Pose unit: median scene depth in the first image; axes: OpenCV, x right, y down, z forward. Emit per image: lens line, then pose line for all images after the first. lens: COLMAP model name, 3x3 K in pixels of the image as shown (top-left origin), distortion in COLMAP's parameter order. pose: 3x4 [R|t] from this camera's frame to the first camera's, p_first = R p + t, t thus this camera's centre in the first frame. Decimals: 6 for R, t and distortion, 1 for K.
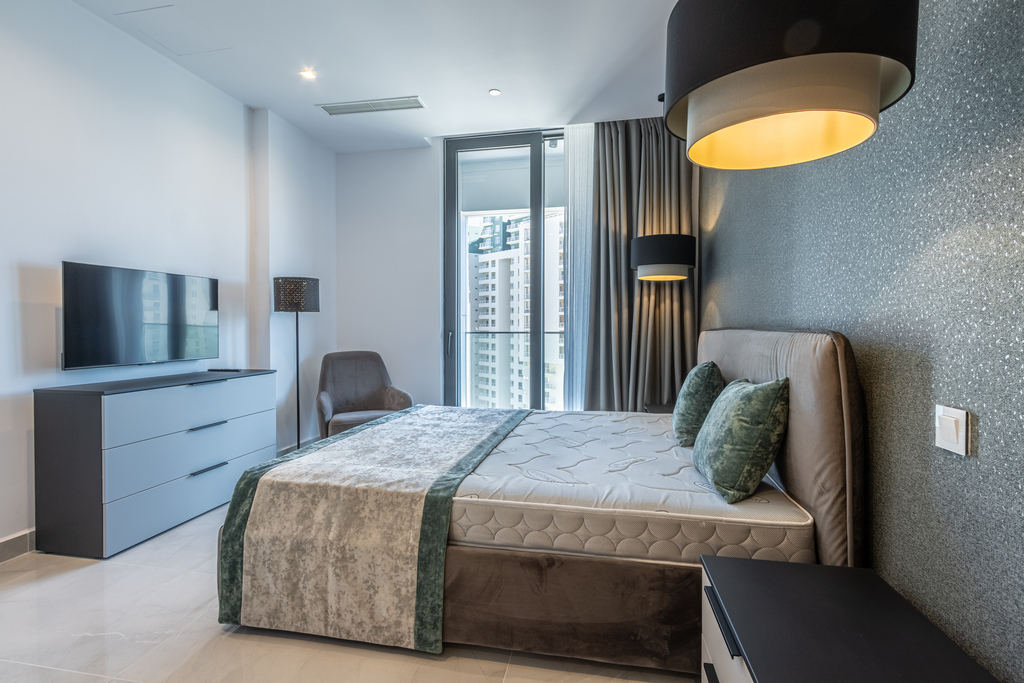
lens RADIAL K [[484.1, 0, 514.8], [0, 484.1, 323.3], [0, 0, 1]] dist [0.000119, 0.000041]
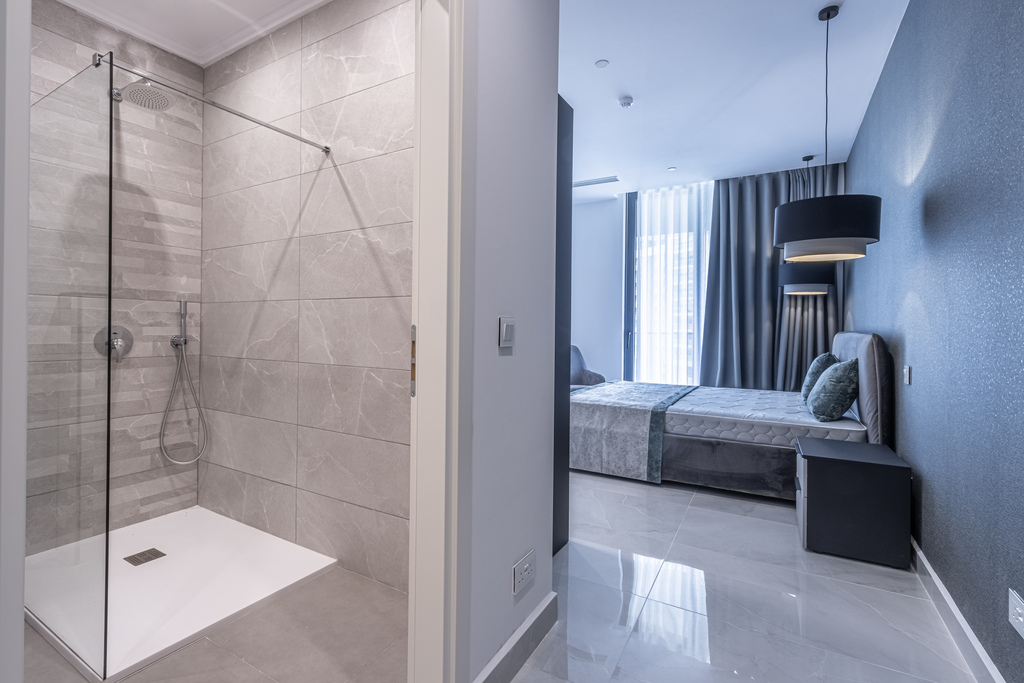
lens RADIAL K [[475.6, 0, 484.7], [0, 475.6, 326.6], [0, 0, 1]] dist [0.000980, -0.000001]
pose [[0.937906, 0.006712, -0.346825, -0.150917], [-0.004667, 0.999966, 0.006731, -0.016116], [0.346859, -0.004695, 0.937906, -1.178482]]
